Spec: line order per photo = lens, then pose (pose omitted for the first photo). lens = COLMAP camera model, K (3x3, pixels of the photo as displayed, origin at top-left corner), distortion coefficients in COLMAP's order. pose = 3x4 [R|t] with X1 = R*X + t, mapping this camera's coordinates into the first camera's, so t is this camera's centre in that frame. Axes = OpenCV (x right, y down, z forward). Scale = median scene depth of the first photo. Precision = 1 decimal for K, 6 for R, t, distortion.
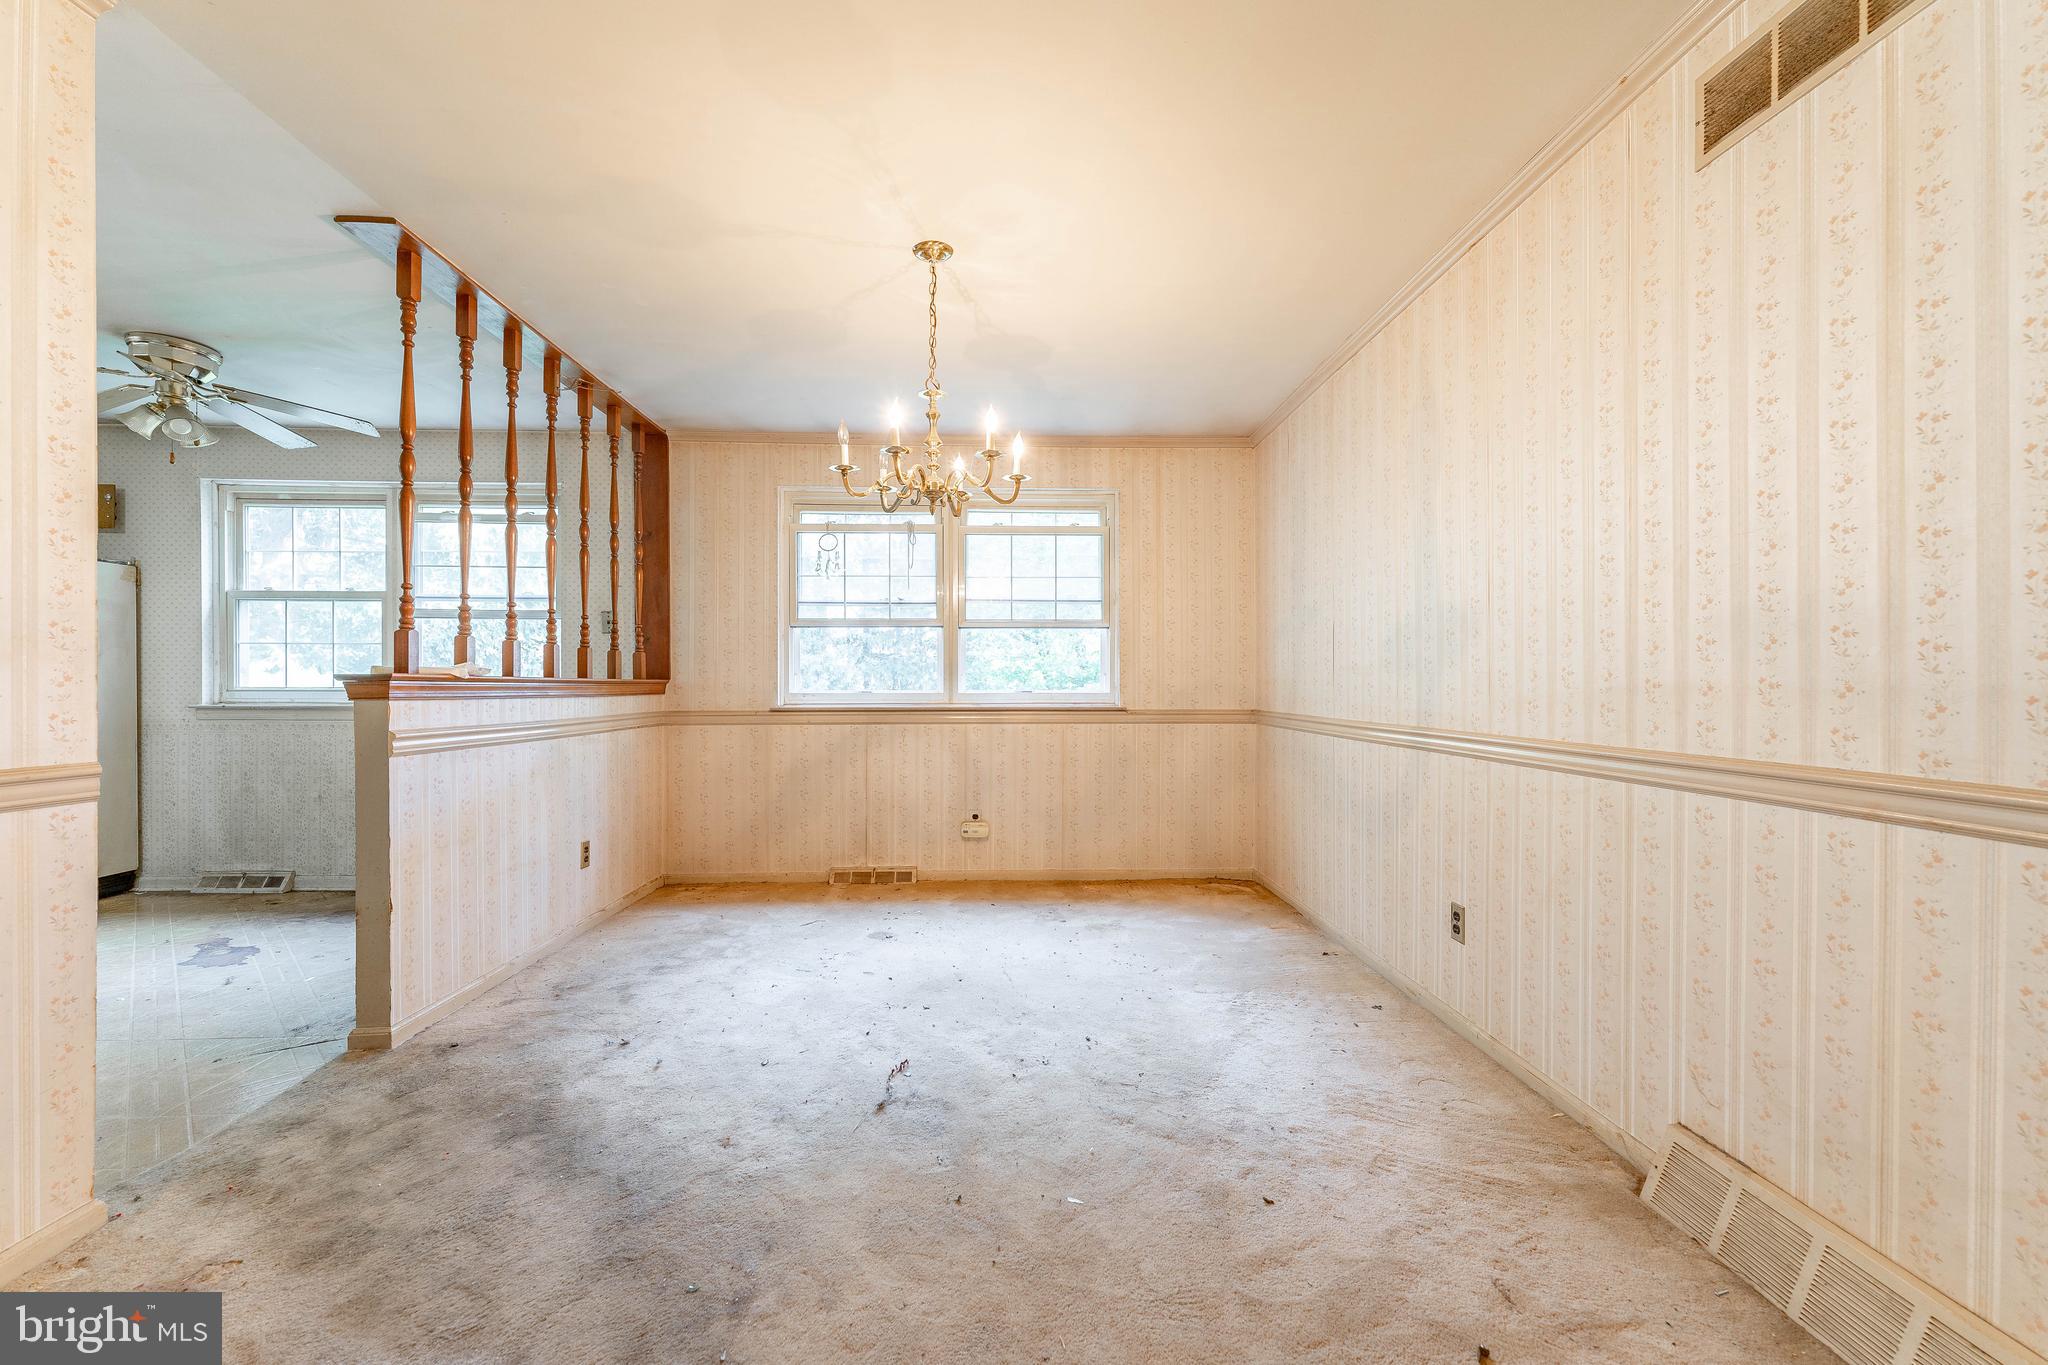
lens RADIAL K [[821.8, 0, 1017.9], [0, 821.8, 684.1], [0, 0, 1]] dist [-0.000142, 0.000689]
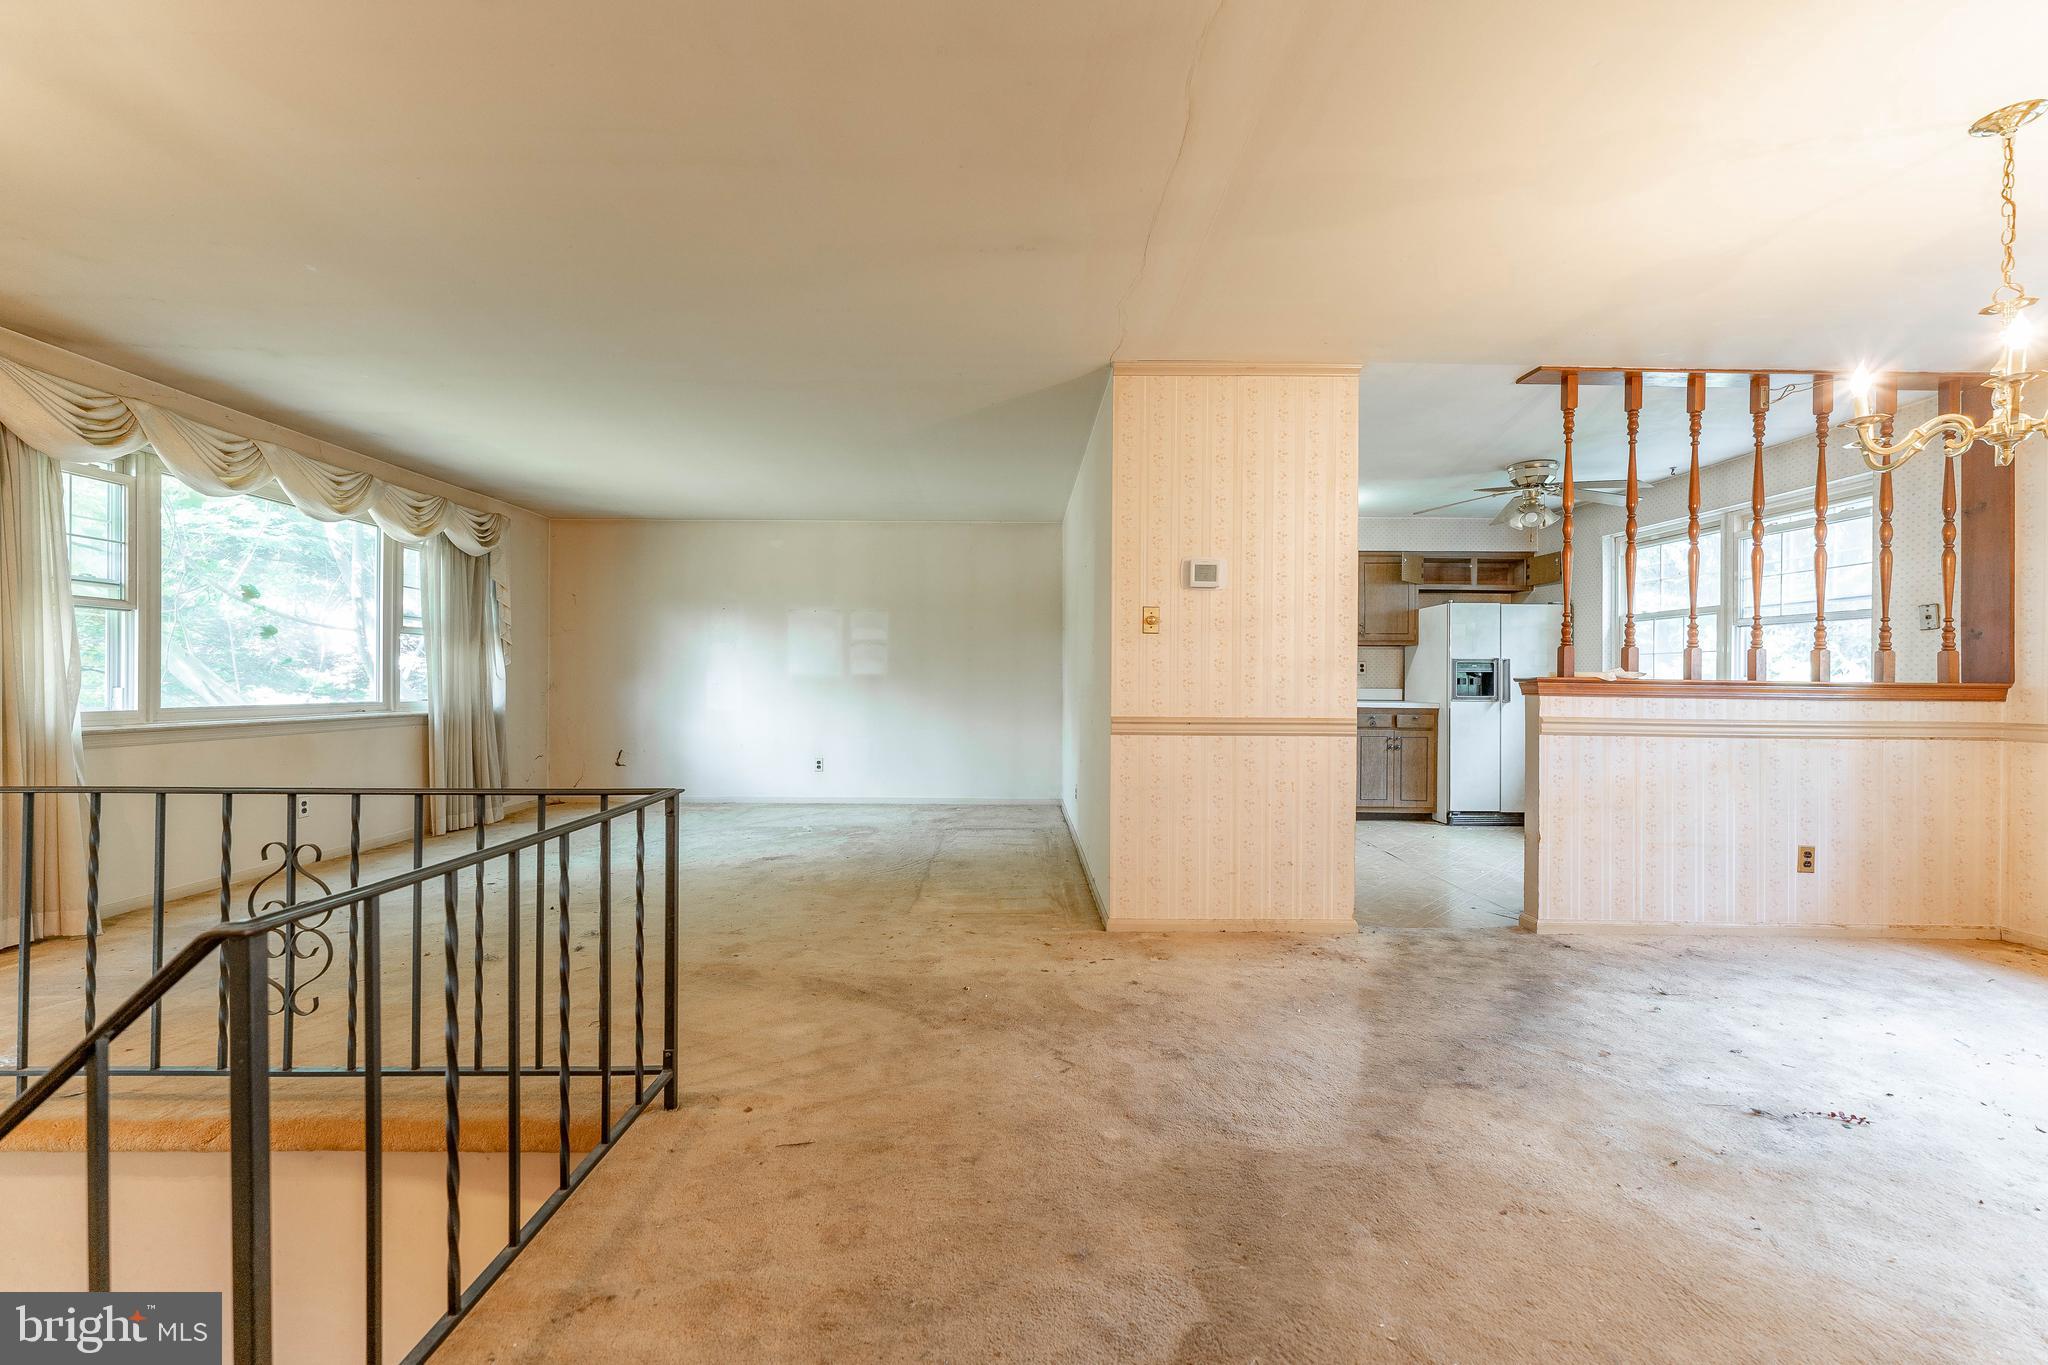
lens RADIAL K [[821.8, 0, 1011.0], [0, 821.8, 679.5], [0, 0, 1]] dist [-0.000142, 0.000689]
pose [[-0.040933, -0.002316, -0.999159, 0.570497], [-0.010296, 0.999945, -0.001896, 0.002871], [0.999109, 0.010210, -0.040955, 0.093712]]
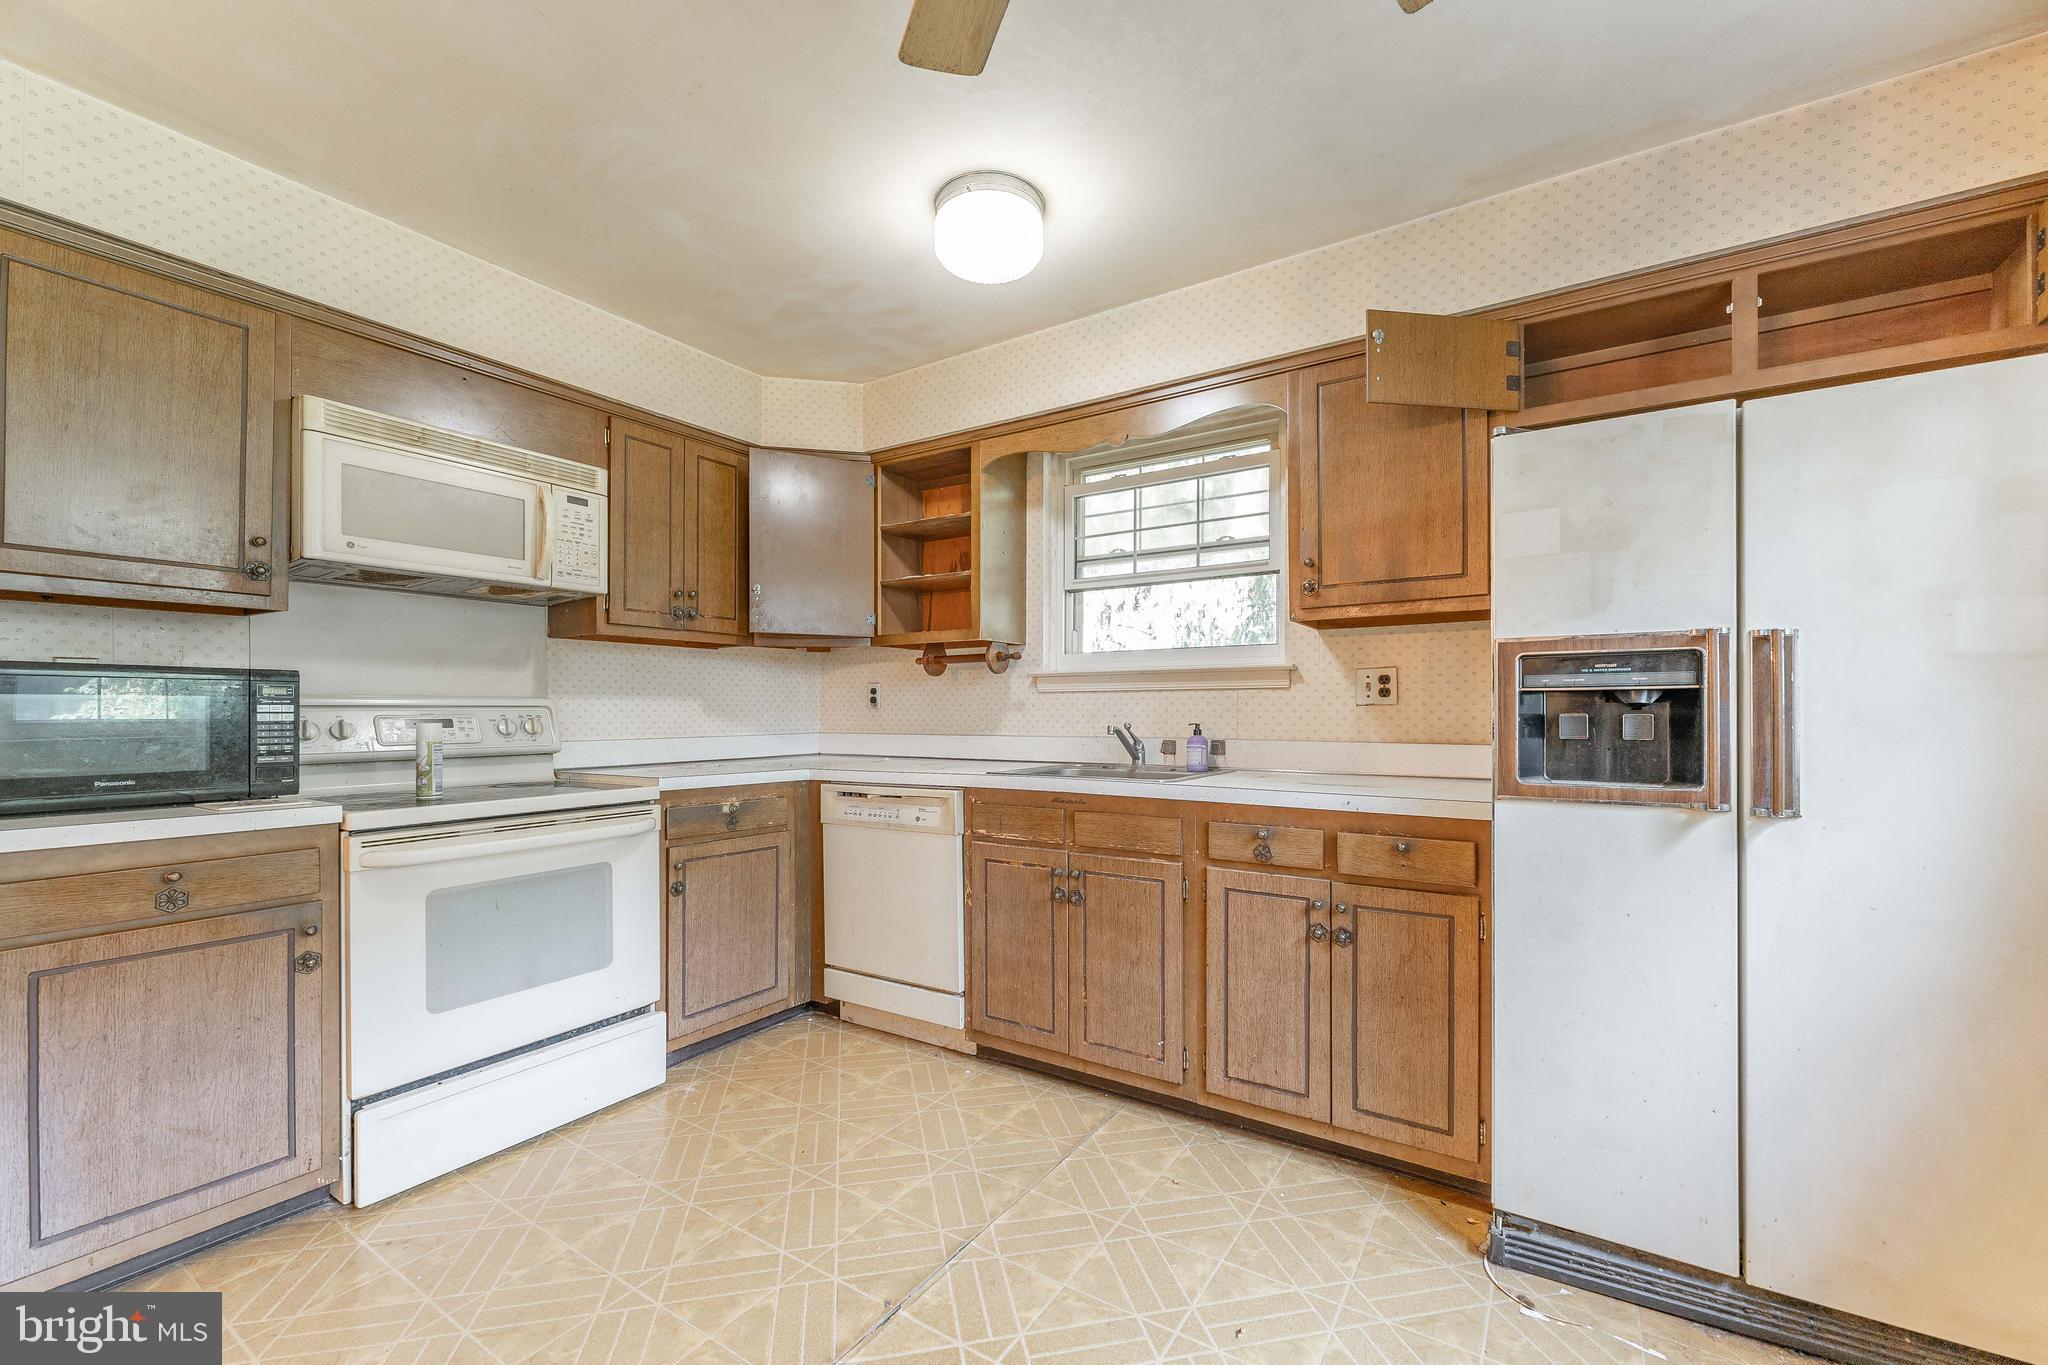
lens RADIAL K [[821.8, 0, 925.2], [0, 821.8, 712.0], [0, 0, 1]] dist [-0.000142, 0.000689]
pose [[-0.635421, -0.003029, -0.772160, -0.834855], [-0.002874, 0.999995, -0.001558, -0.015827], [0.772161, 0.001229, -0.635426, 1.148676]]
